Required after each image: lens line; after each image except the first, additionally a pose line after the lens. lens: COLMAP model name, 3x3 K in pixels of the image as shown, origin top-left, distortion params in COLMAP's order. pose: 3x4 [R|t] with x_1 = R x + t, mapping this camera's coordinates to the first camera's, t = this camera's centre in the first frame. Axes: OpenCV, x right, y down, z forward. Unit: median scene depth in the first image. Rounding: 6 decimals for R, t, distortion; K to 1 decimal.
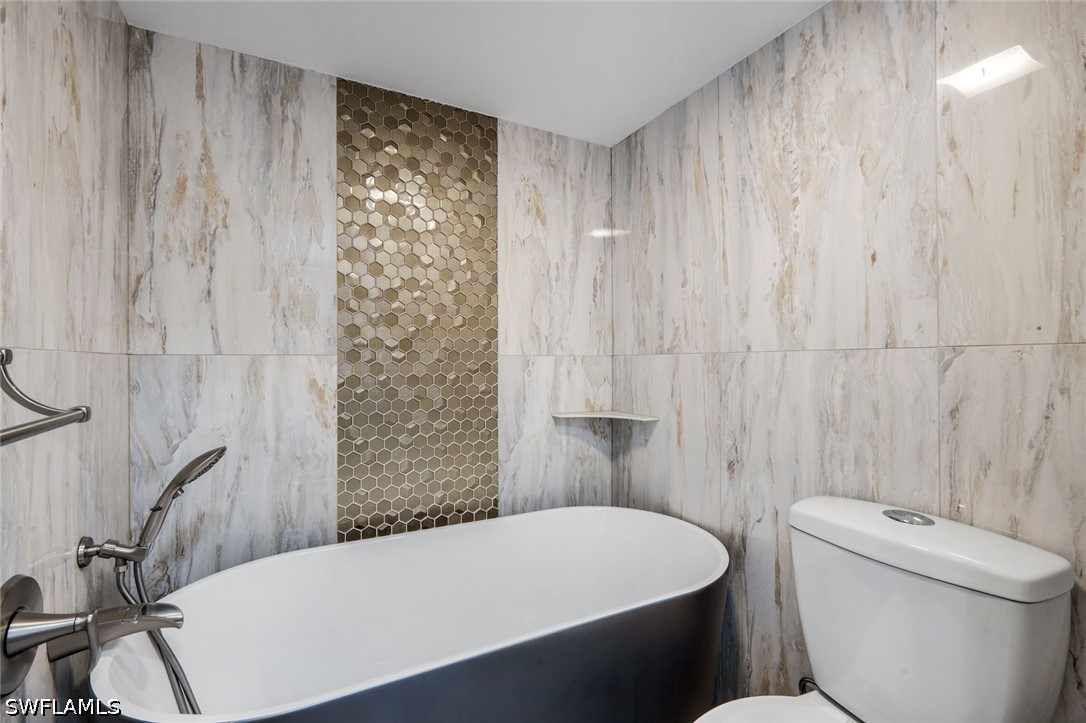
lens RADIAL K [[475.1, 0, 540.8], [0, 475.1, 357.8], [0, 0, 1]] dist [0.003841, -0.000113]
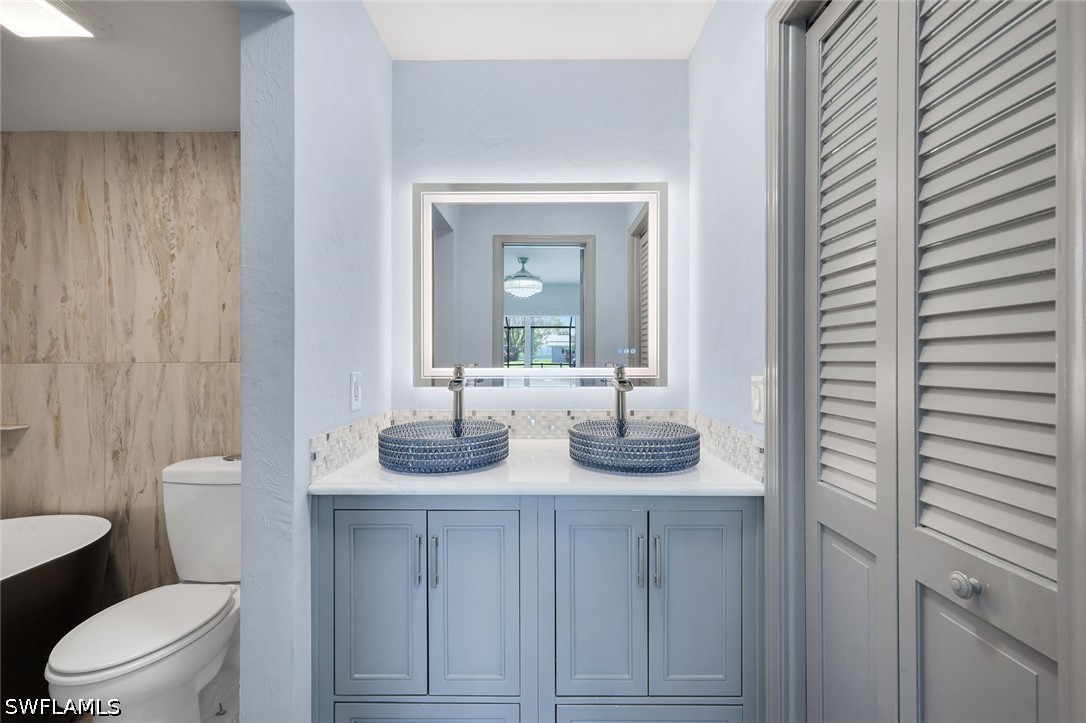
lens RADIAL K [[475.1, 0, 540.8], [0, 475.1, 357.8], [0, 0, 1]] dist [0.003841, -0.000113]
pose [[0.465710, 0.002669, 0.884933, -0.191560], [-0.006333, 0.999980, 0.000317, -0.033330], [-0.884915, -0.005752, 0.465718, -0.583315]]
